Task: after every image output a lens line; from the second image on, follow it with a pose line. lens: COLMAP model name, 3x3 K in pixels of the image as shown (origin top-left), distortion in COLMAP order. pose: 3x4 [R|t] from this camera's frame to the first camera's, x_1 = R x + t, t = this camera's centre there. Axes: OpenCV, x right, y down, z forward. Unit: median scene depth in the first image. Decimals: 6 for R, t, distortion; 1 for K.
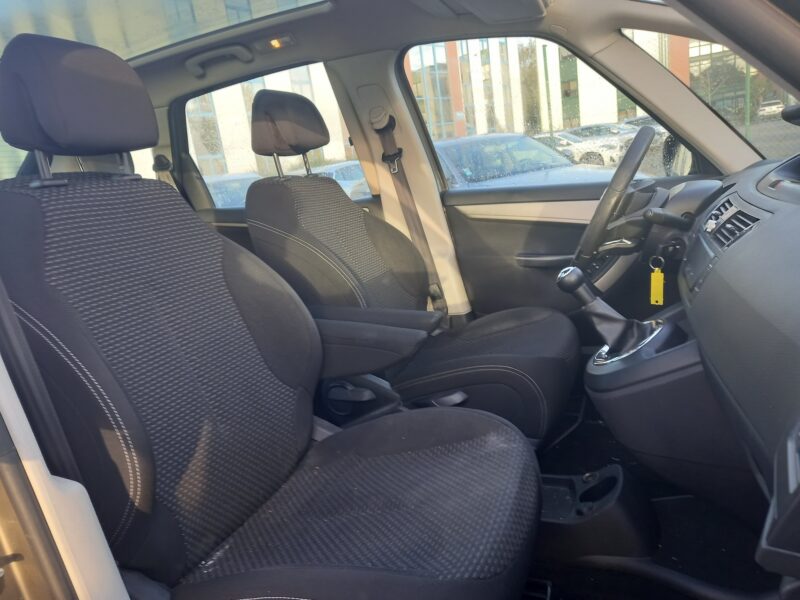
lens RADIAL K [[584.0, 0, 400.4], [0, 584.0, 298.6], [0, 0, 1]] dist [0.057086, -0.037381]
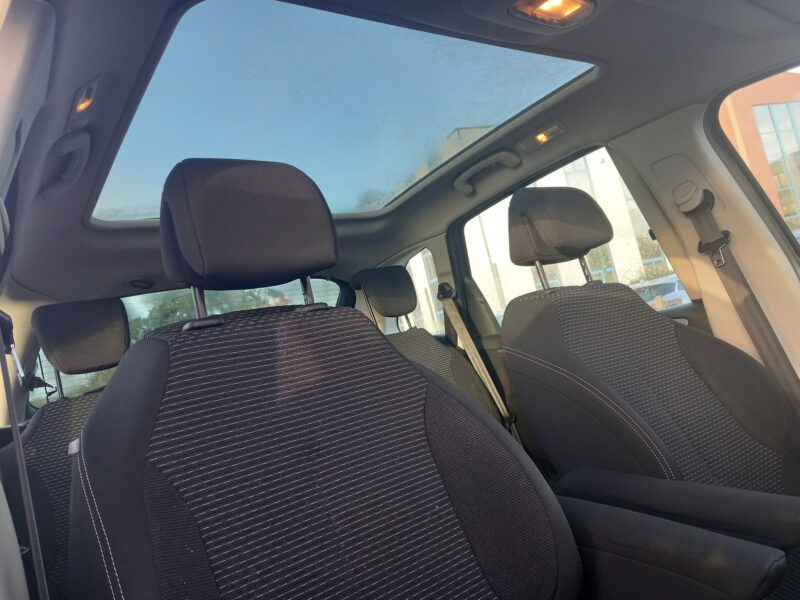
lens RADIAL K [[584.0, 0, 400.9], [0, 584.0, 300.5], [0, 0, 1]] dist [0.057086, -0.037381]
pose [[0.845067, -0.100666, -0.525097, 0.035532], [-0.007002, 0.979947, -0.199133, -0.032216], [0.534614, 0.171957, 0.827417, 0.224521]]
